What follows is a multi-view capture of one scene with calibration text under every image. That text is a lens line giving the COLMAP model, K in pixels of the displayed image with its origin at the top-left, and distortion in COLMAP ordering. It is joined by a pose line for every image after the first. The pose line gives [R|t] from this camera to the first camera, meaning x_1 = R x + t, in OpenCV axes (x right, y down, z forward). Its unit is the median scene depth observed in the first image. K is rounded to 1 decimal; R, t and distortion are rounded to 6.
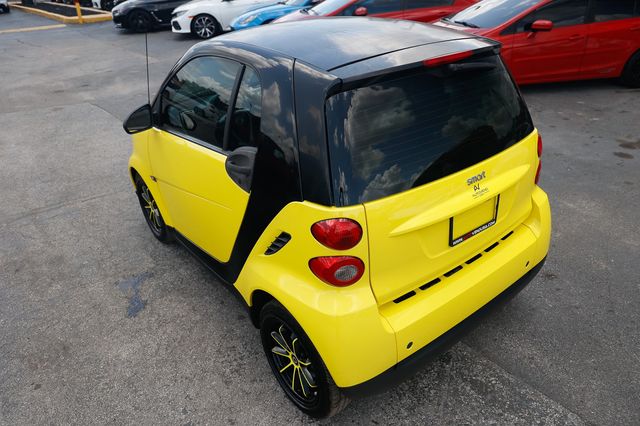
lens RADIAL K [[473.2, 0, 320.9], [0, 473.2, 212.9], [0, 0, 1]] dist [-0.037792, 0.002745]
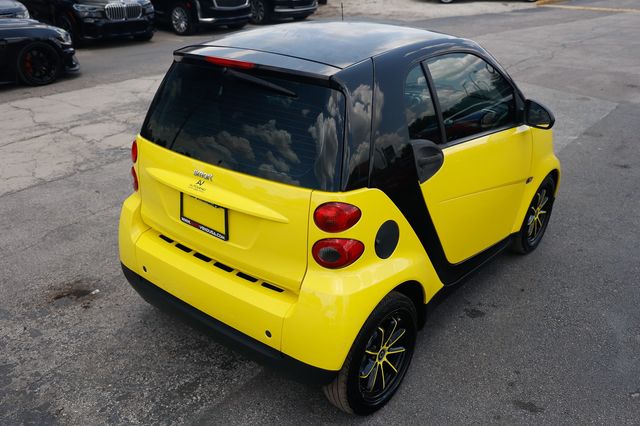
lens RADIAL K [[597.8, 0, 322.6], [0, 597.8, 213.0], [0, 0, 1]] dist [0.032716, 0.000000]
pose [[0.213965, 0.435592, -0.874344, 1.066029], [-0.476029, 0.828097, 0.296060, -0.352019], [0.853004, 0.352867, 0.384539, 0.494285]]
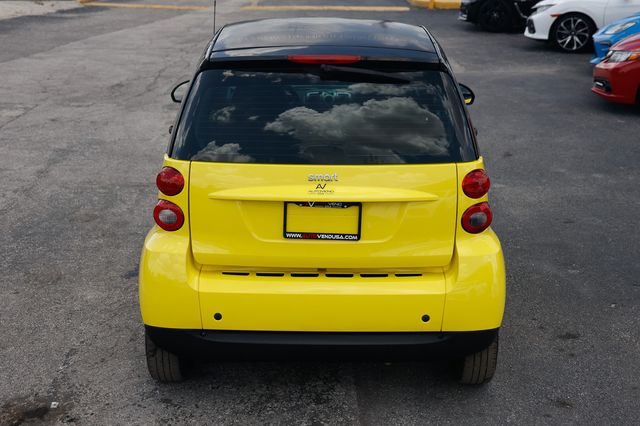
lens RADIAL K [[877.9, 0, 318.0], [0, 877.9, 214.3], [0, 0, 1]] dist [0.142480, 0.000000]
pose [[0.786123, 0.235538, -0.571430, 0.935663], [-0.332094, 0.940711, -0.069112, 0.087584], [0.521272, 0.244099, 0.817735, -0.339747]]
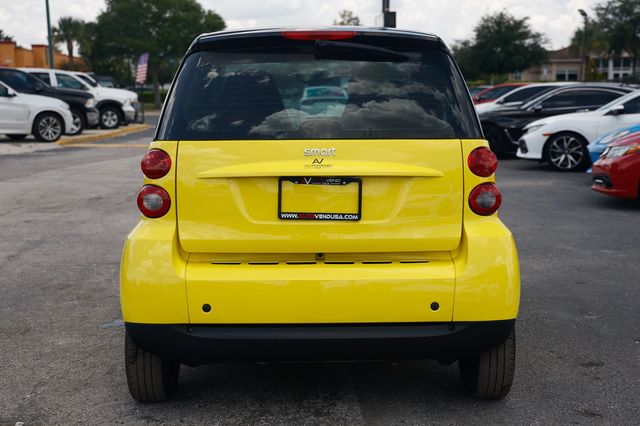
lens RADIAL K [[927.3, 0, 319.6], [0, 927.3, 212.9], [0, 0, 1]] dist [0.170216, 0.000000]
pose [[0.798388, 0.111995, -0.591637, 0.957036], [-0.314221, 0.915651, -0.250697, 0.332919], [0.513656, 0.386058, 0.766236, -0.246405]]
